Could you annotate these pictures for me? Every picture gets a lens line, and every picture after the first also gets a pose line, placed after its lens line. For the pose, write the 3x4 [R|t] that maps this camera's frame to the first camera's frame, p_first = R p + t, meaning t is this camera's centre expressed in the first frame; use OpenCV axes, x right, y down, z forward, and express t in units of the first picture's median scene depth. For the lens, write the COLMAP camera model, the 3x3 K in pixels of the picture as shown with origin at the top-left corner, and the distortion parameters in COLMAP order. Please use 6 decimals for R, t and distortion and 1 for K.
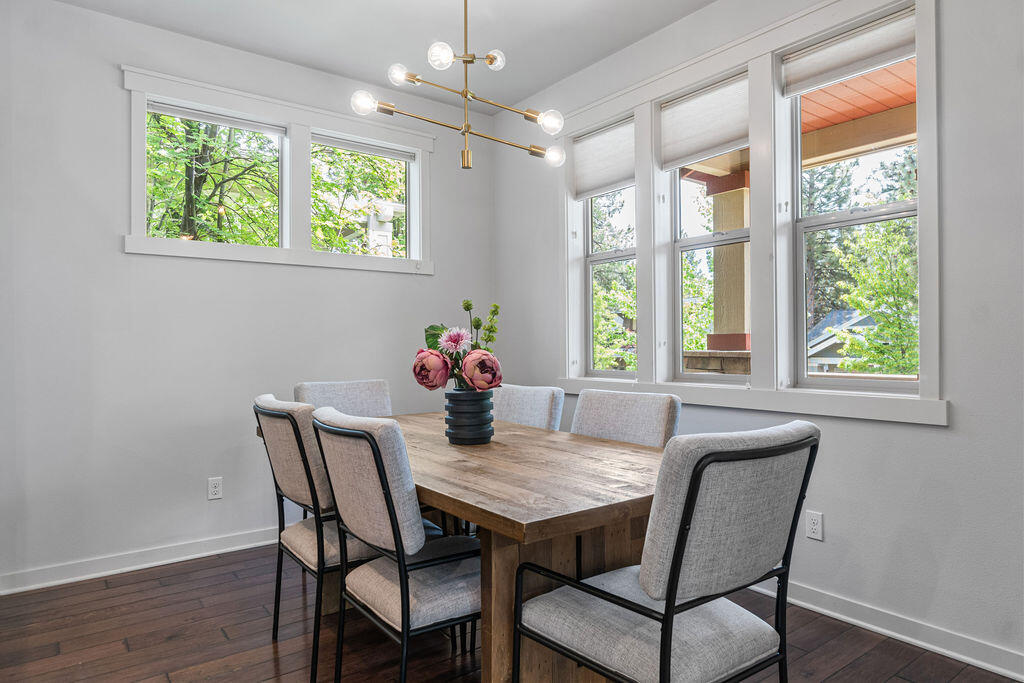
lens RADIAL K [[632.6, 0, 512.0], [0, 632.6, 341.5], [0, 0, 1]] dist [0.000328, 0.000002]
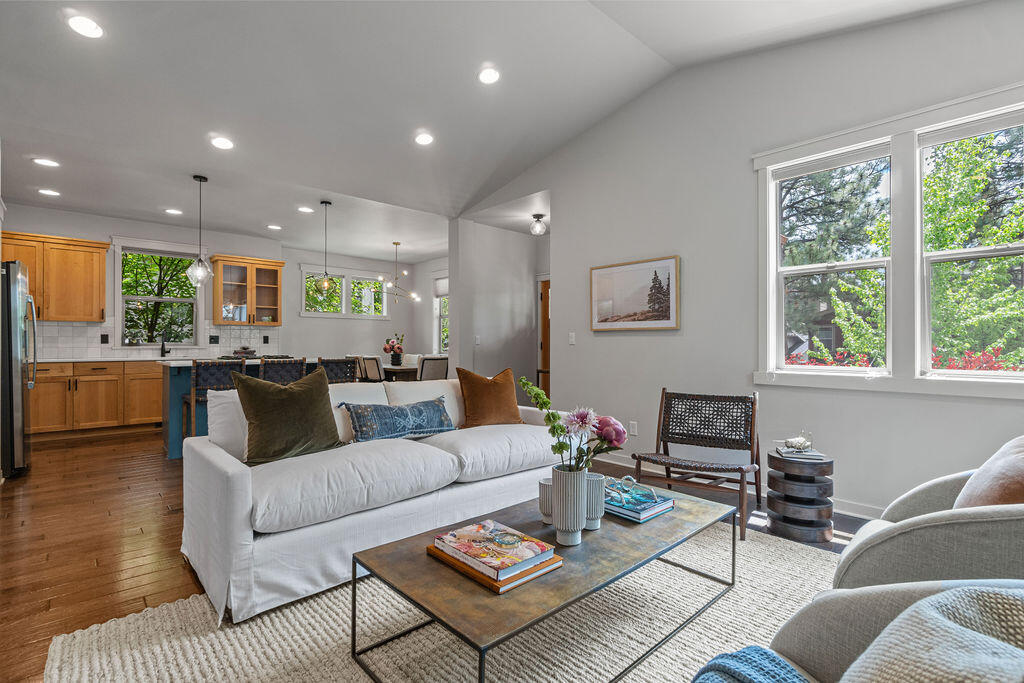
lens RADIAL K [[467.9, 0, 512.0], [0, 467.9, 341.5], [0, 0, 1]] dist [-0.000751, -0.000086]
pose [[0.993306, 0.011433, 0.114945, 0.351755], [-0.011093, 0.999932, -0.003599, -0.005975], [-0.114979, 0.002300, 0.993365, -2.287125]]
